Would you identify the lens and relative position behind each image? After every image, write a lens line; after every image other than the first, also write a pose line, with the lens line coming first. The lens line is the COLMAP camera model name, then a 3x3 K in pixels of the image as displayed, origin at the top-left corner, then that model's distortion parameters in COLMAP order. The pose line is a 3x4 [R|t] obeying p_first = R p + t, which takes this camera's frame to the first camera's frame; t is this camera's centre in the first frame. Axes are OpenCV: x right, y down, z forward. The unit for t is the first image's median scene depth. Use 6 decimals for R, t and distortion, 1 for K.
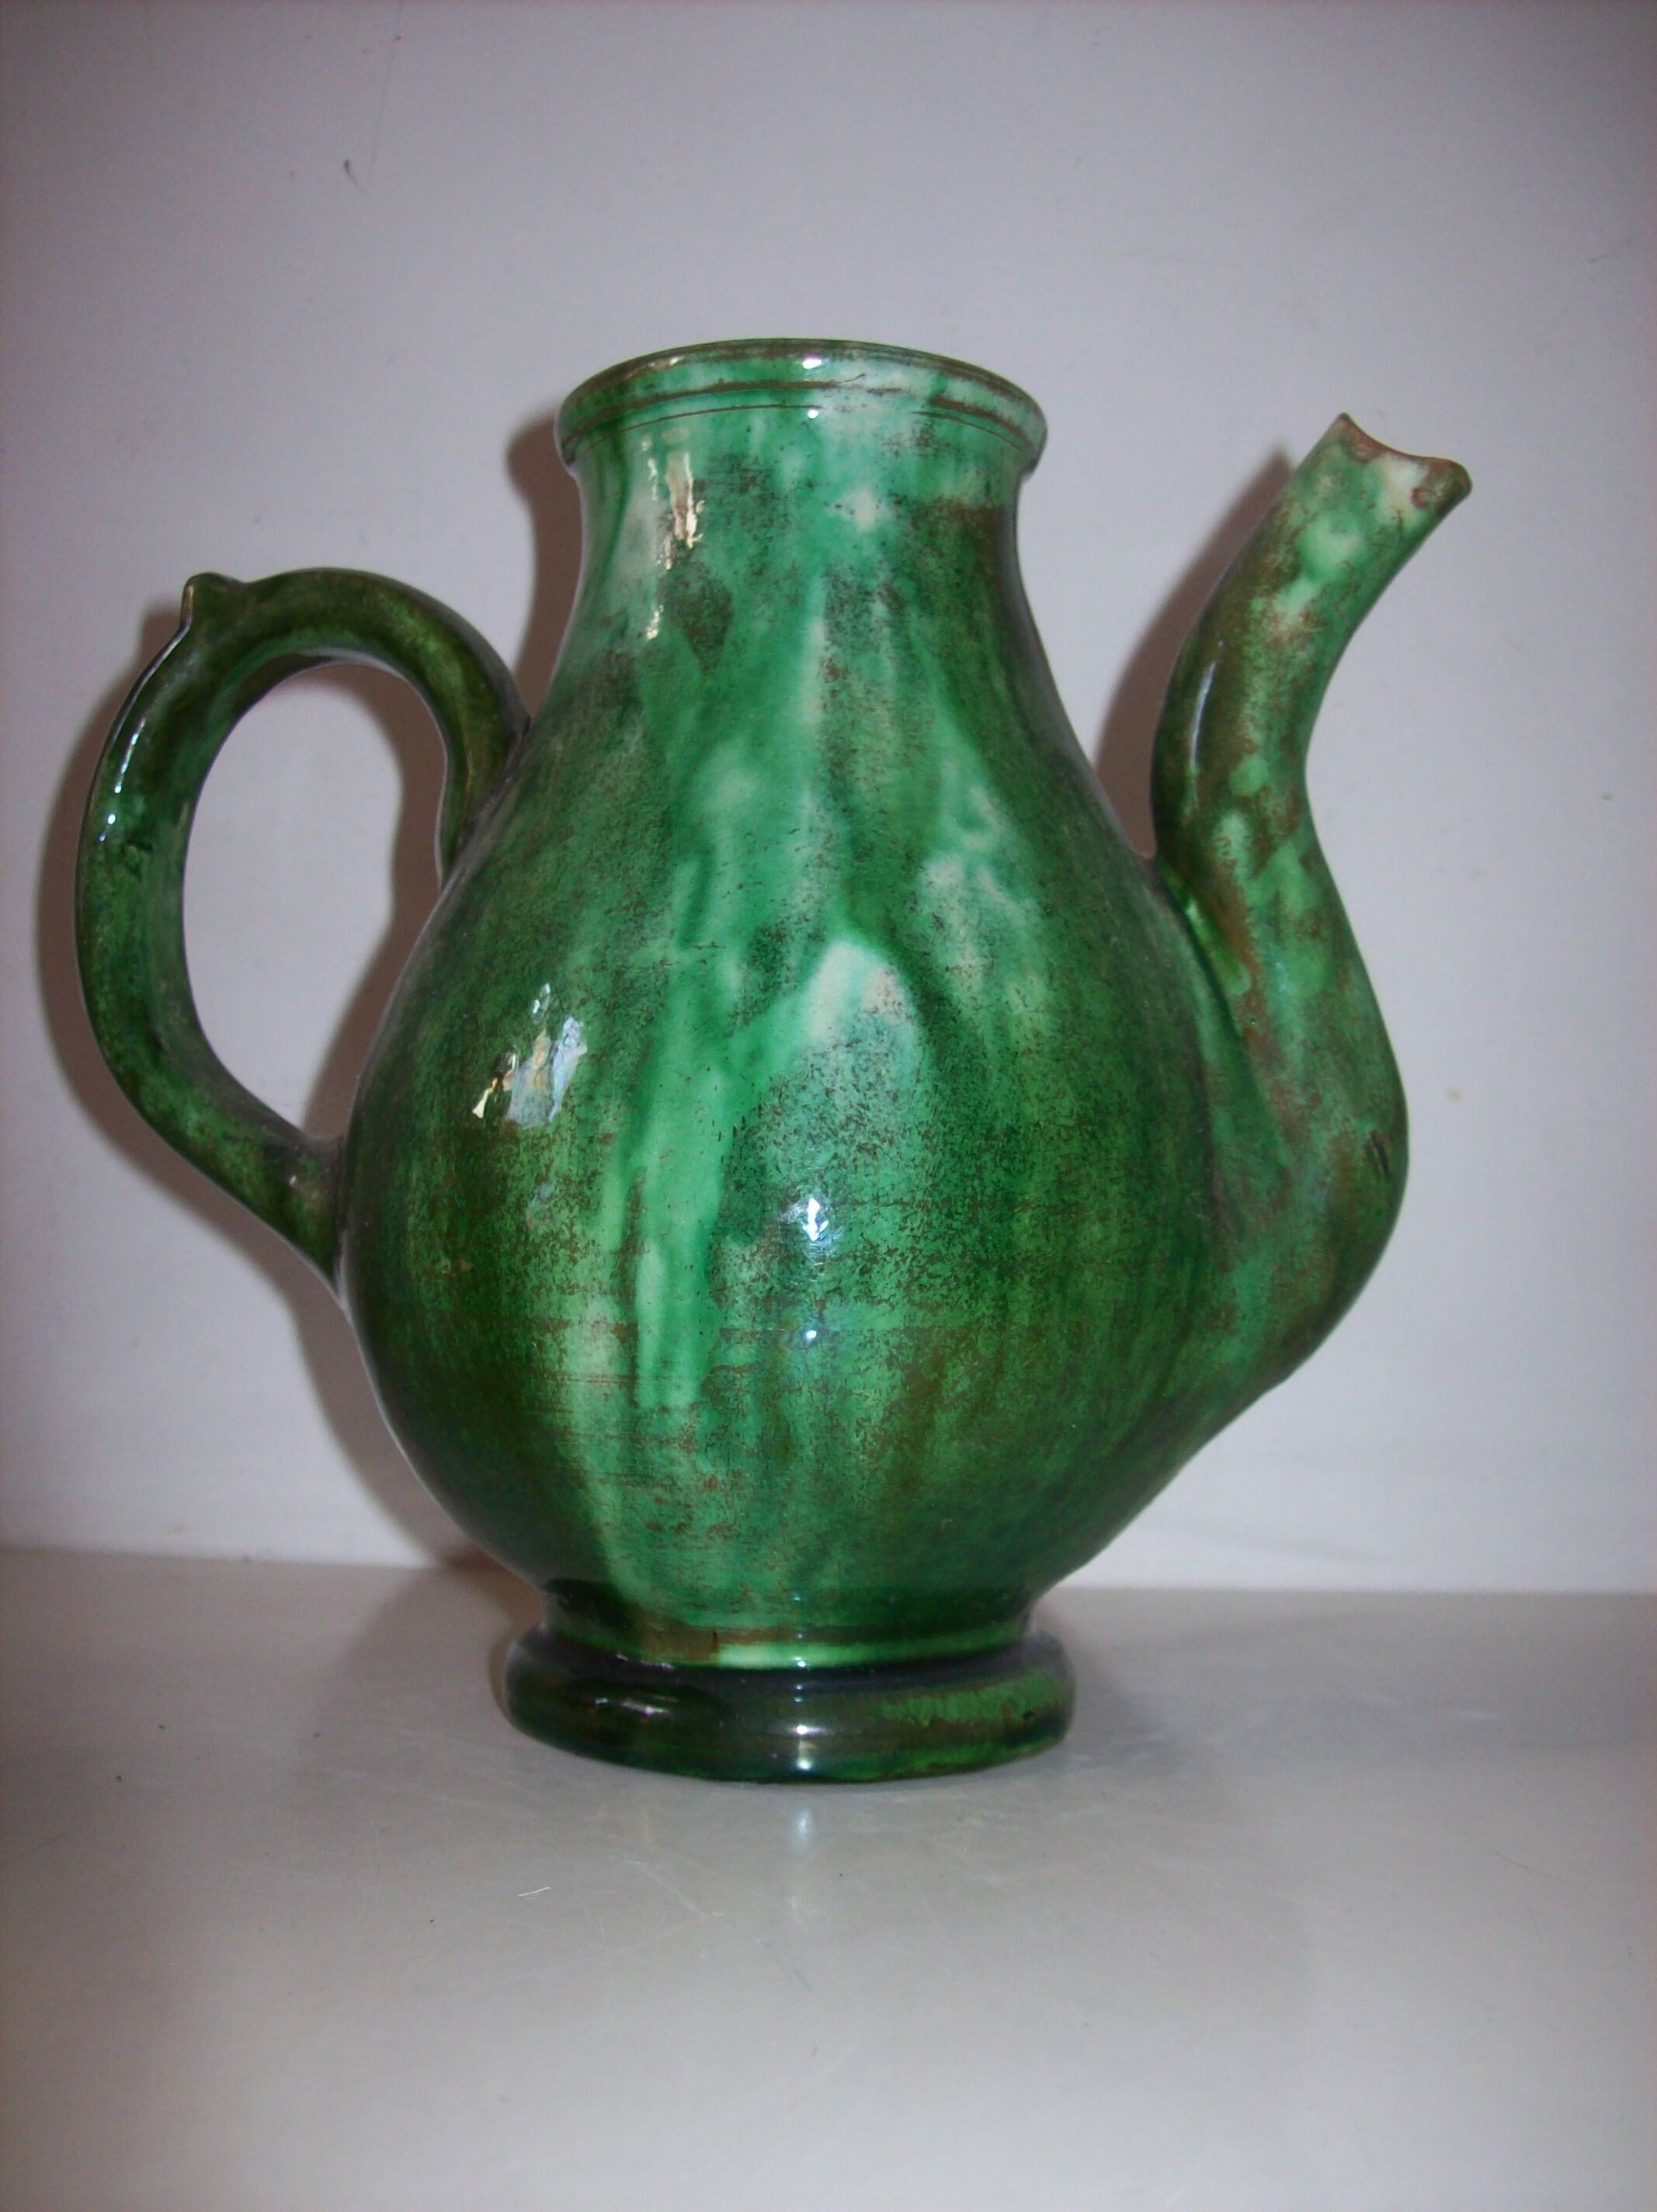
lens RADIAL K [[2312.9, 0, 776.3], [0, 2312.9, 1115.4], [0, 0, 1]] dist [-0.179284, 0.005298]
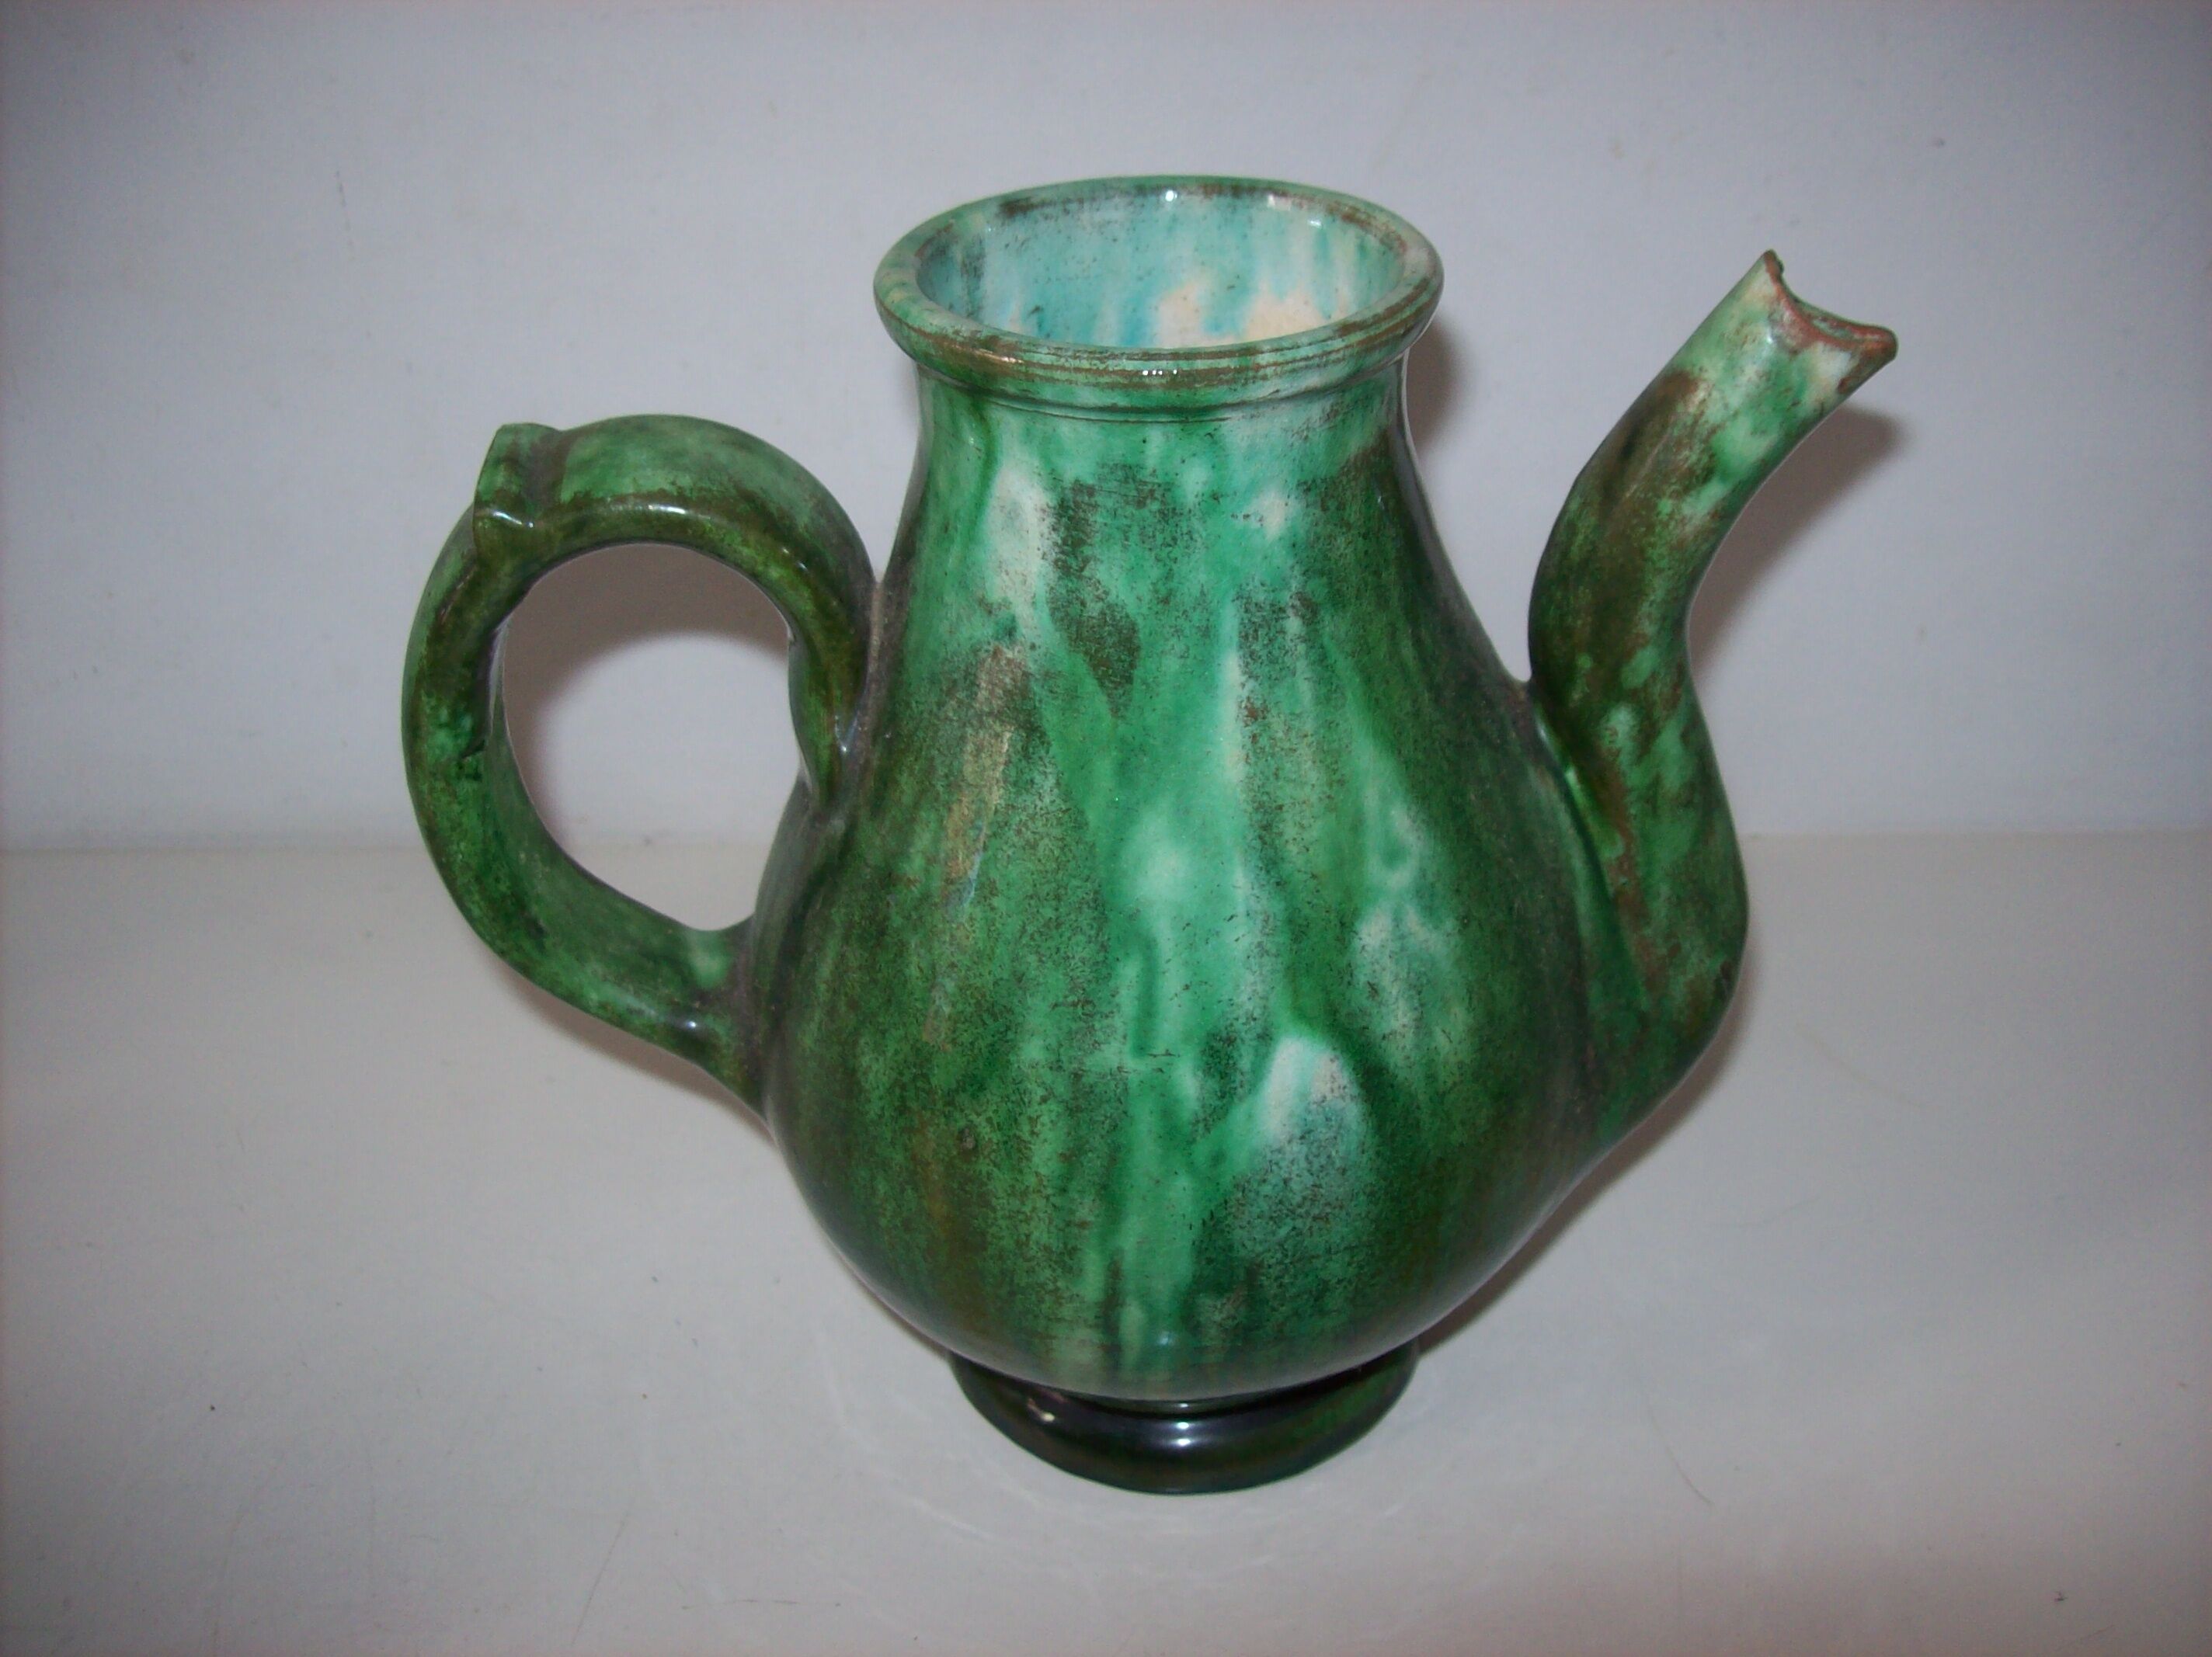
lens RADIAL K [[2312.9, 0, 1106.0], [0, 2312.9, 828.5], [0, 0, 1]] dist [-0.179284, 0.005298]
pose [[0.986857, -0.122708, 0.105150, -0.141805], [0.039612, 0.814527, 0.578772, -0.710247], [-0.156667, -0.567000, 0.808682, 0.202870]]
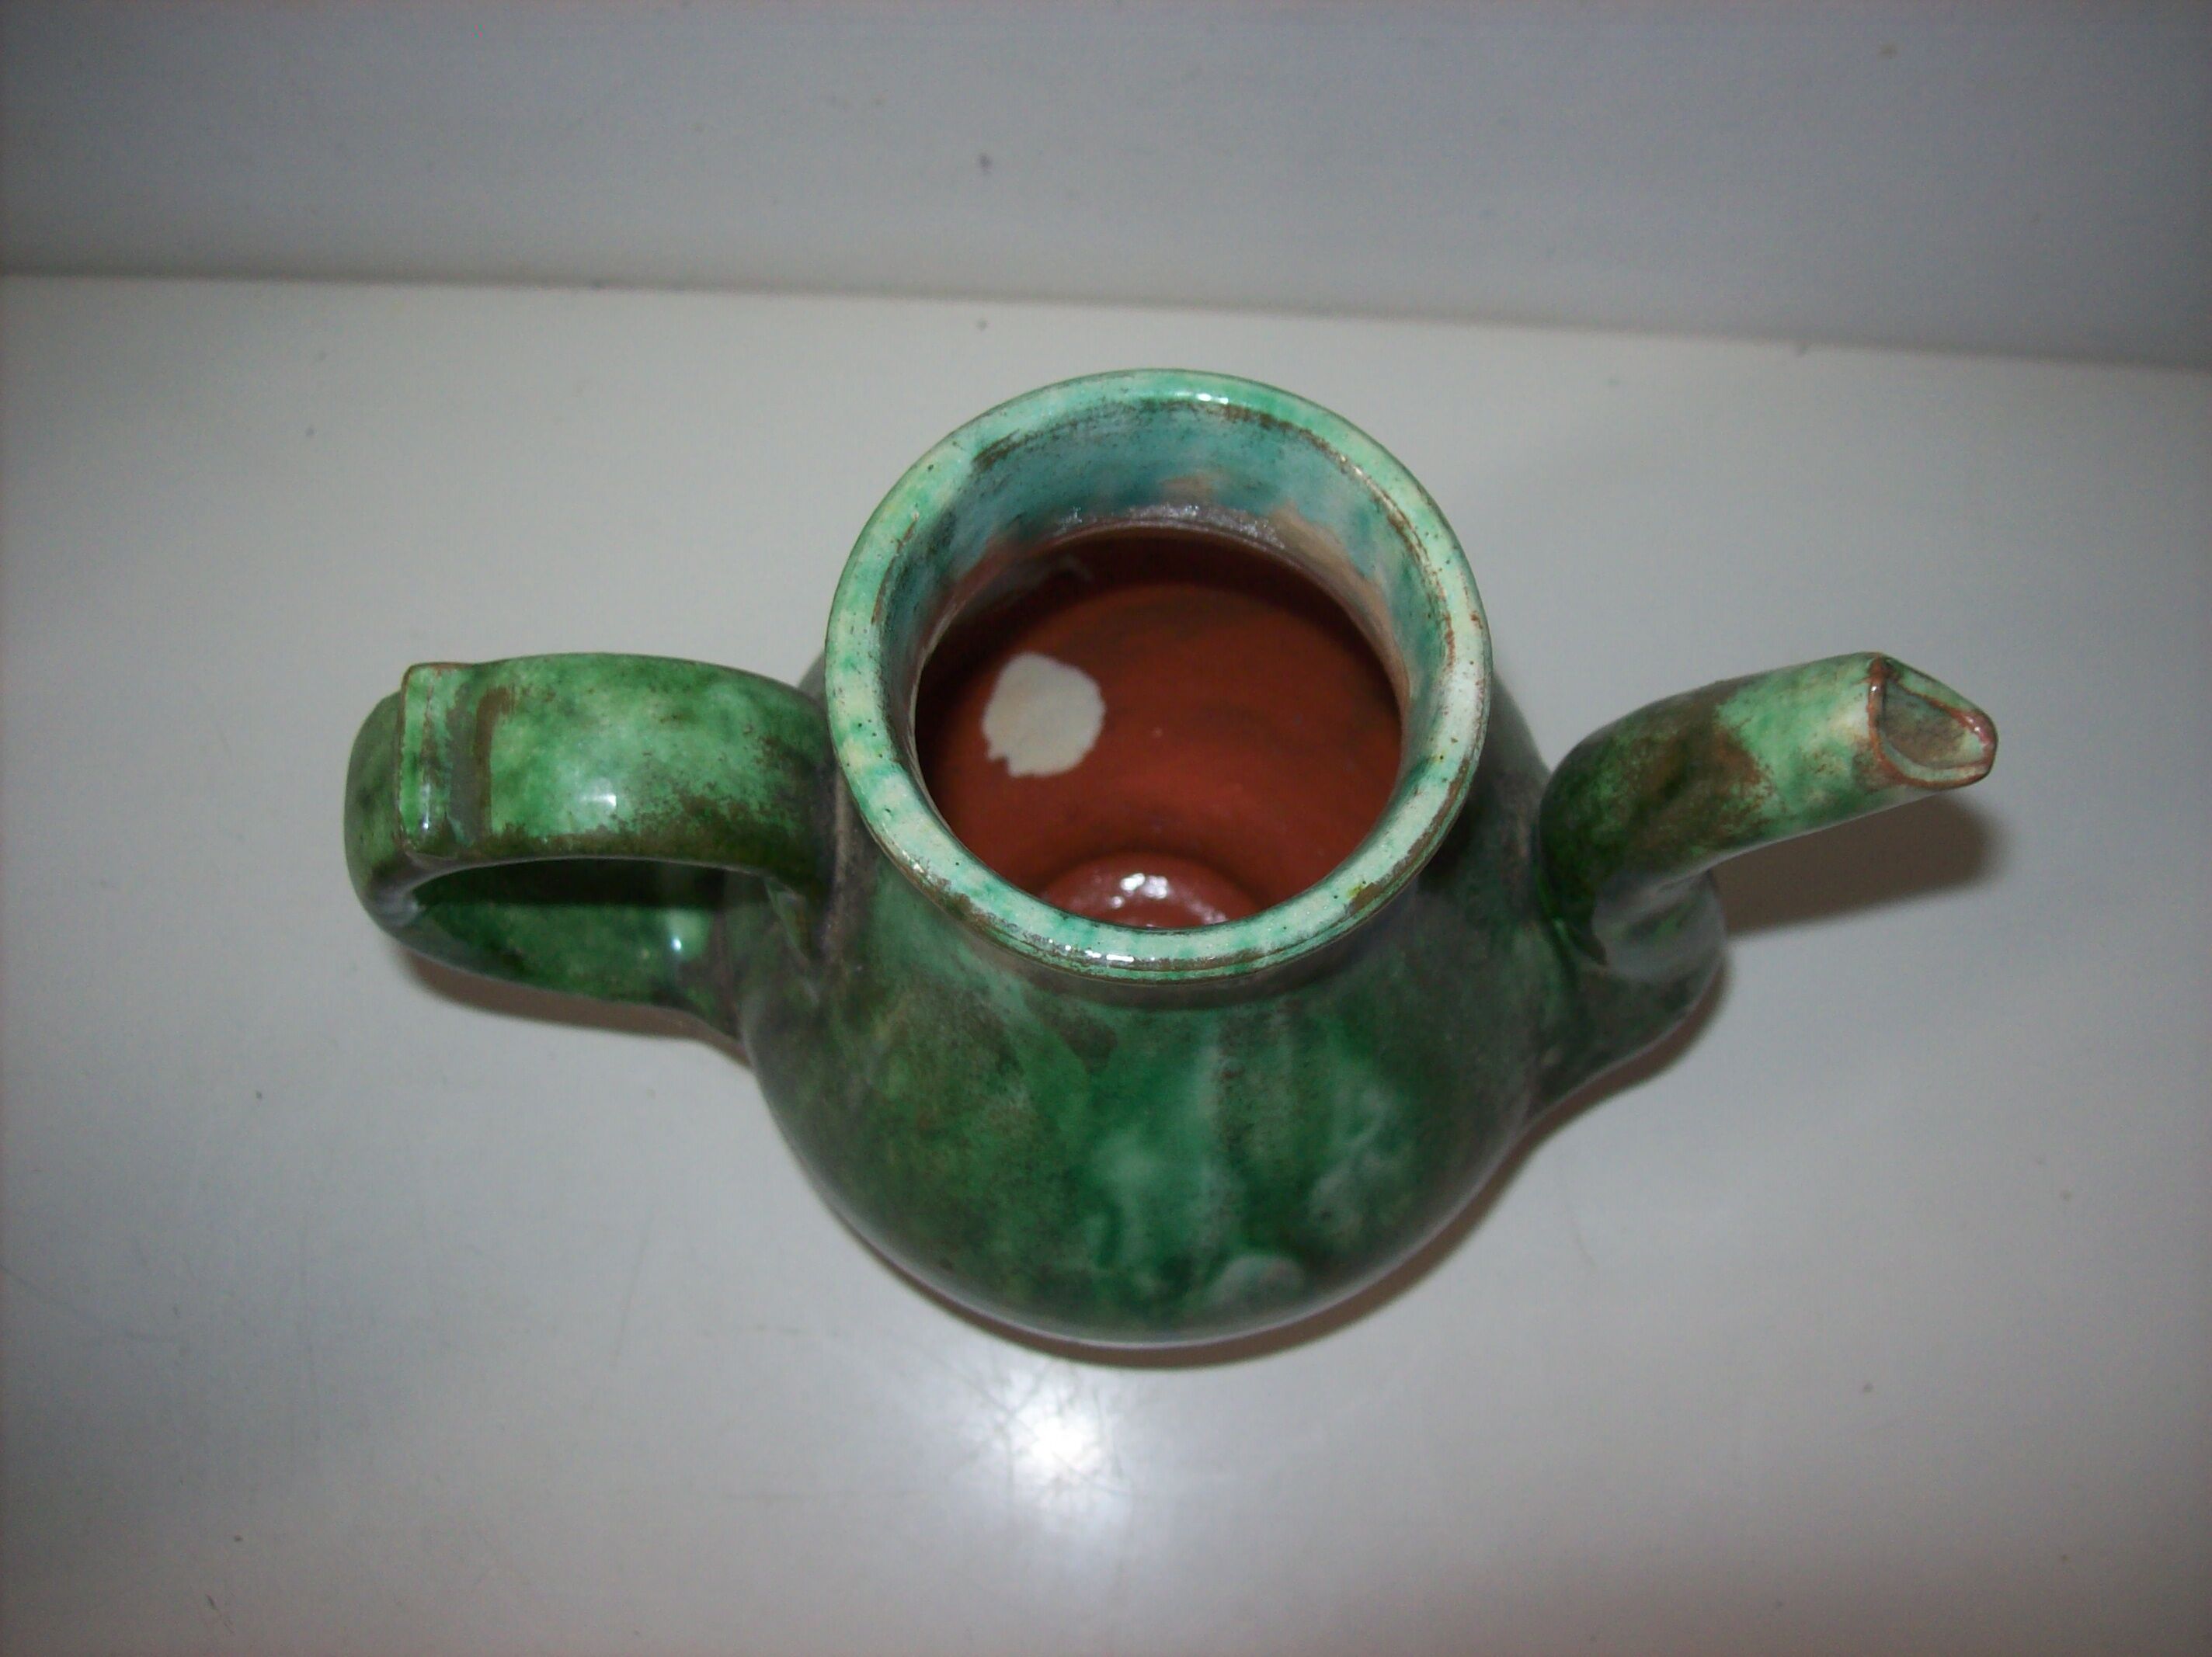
lens RADIAL K [[2312.9, 0, 1106.0], [0, 2312.9, 828.5], [0, 0, 1]] dist [-0.179284, 0.005298]
pose [[0.991712, -0.126869, 0.020271, -0.031356], [0.013620, 0.260697, 0.965325, -1.130871], [-0.127754, -0.957048, 0.260265, 0.852939]]
